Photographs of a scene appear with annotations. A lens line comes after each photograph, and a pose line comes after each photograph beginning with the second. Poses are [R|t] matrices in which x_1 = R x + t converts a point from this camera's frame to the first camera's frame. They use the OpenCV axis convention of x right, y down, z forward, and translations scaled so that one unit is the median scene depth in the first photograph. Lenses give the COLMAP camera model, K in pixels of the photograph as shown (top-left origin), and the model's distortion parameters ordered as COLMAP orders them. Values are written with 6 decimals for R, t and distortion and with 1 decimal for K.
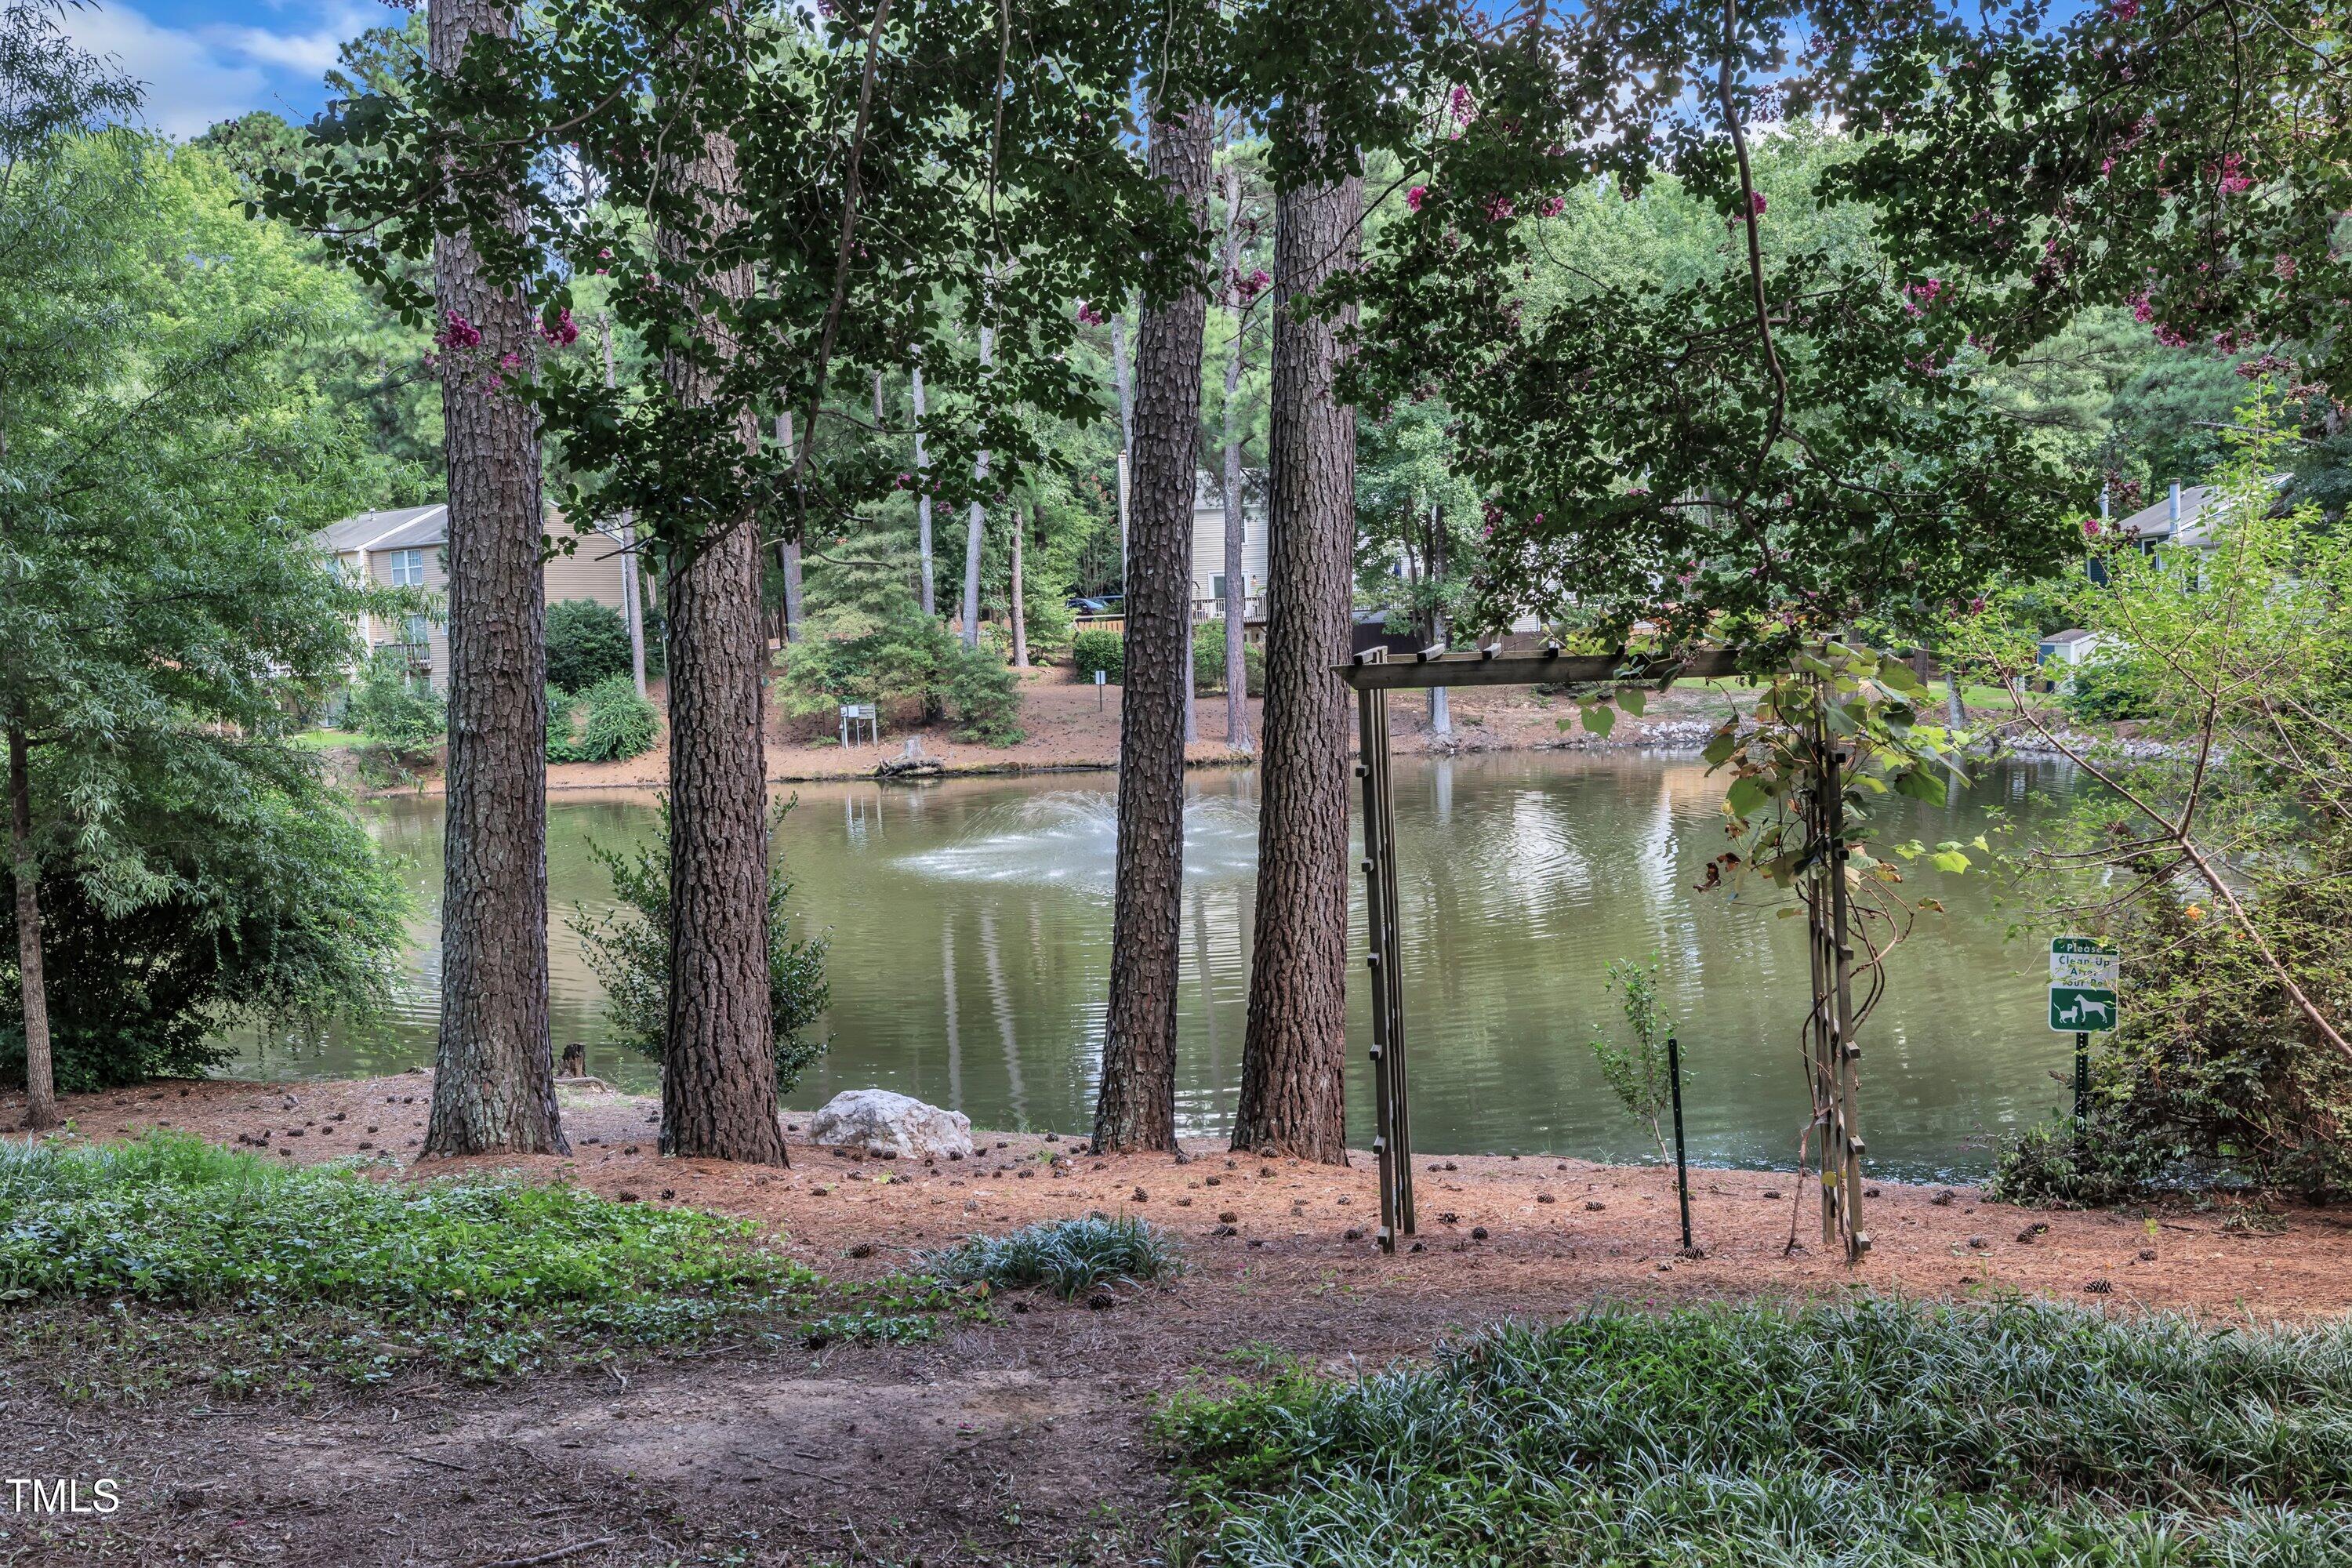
lens RADIAL K [[1903.7, 0, 1176.0], [0, 1903.7, 784.0], [0, 0, 1]] dist [0.006508, 0.005400]
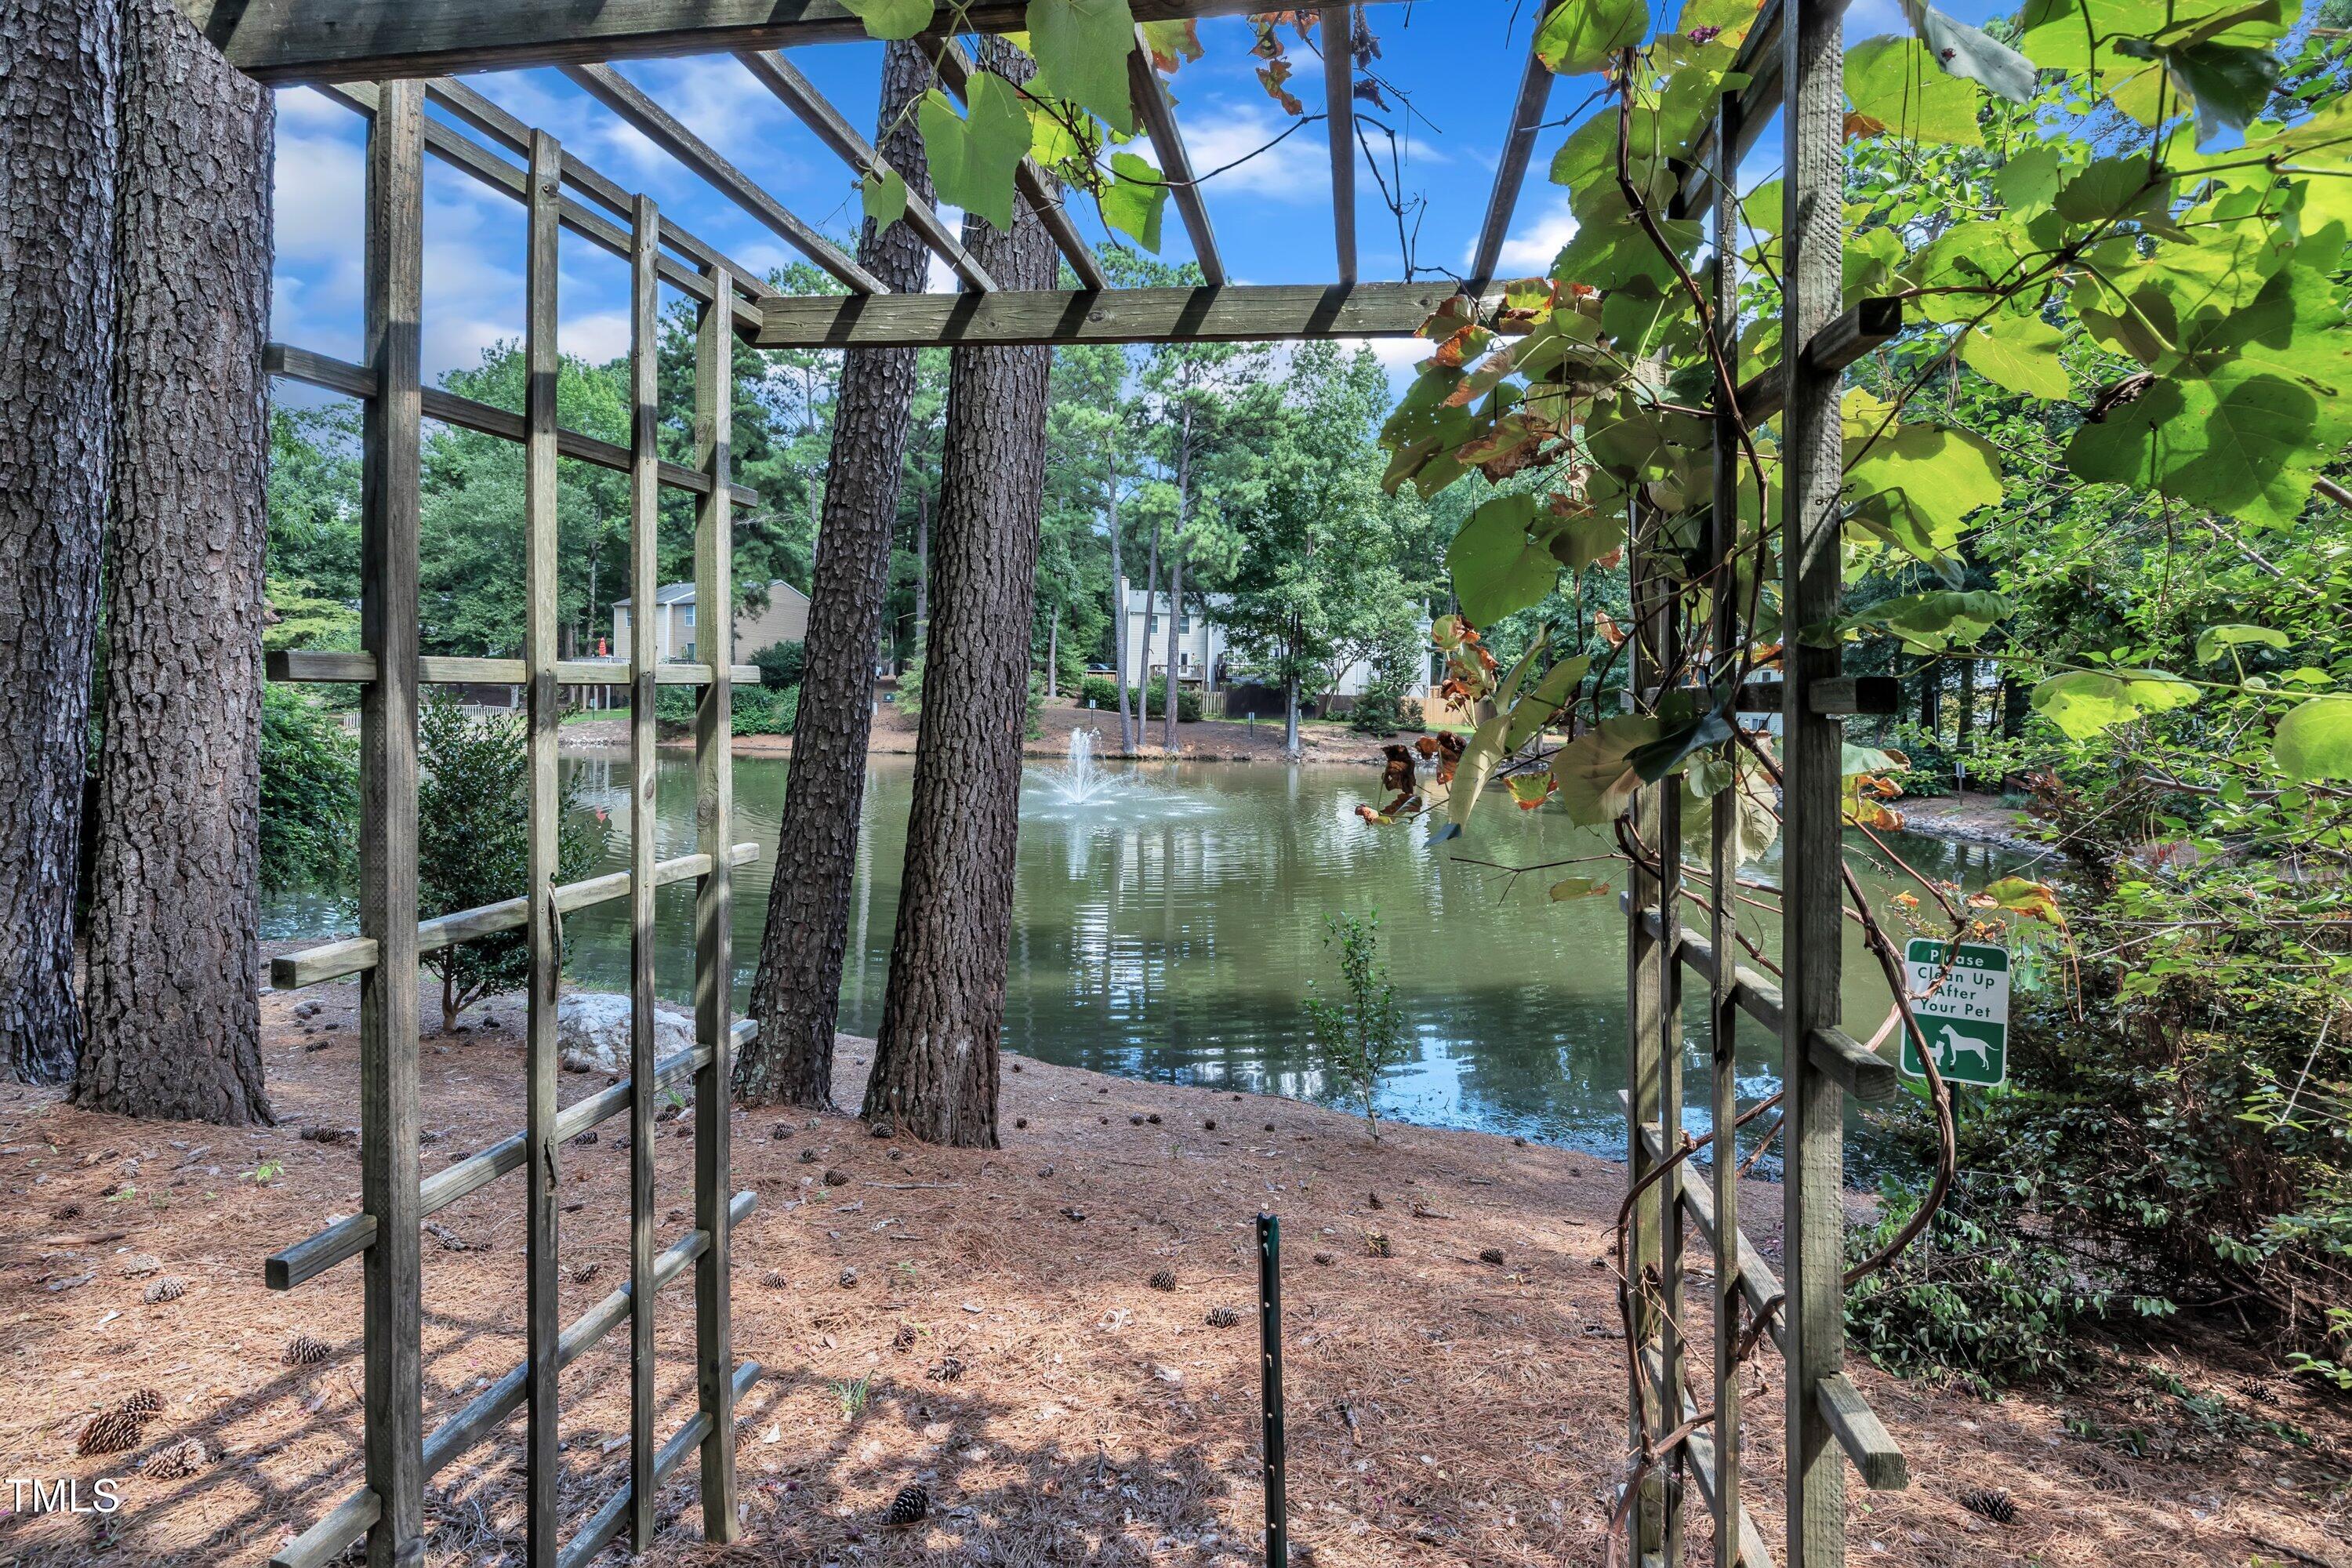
lens RADIAL K [[1040.6, 0, 1177.1], [0, 1040.6, 713.5], [0, 0, 1]] dist [0.000061, -0.000071]
pose [[0.997856, 0.064606, 0.010444, 0.158935], [-0.063822, 0.995959, -0.063192, 0.034281], [-0.014484, 0.062390, 0.997947, 0.537331]]
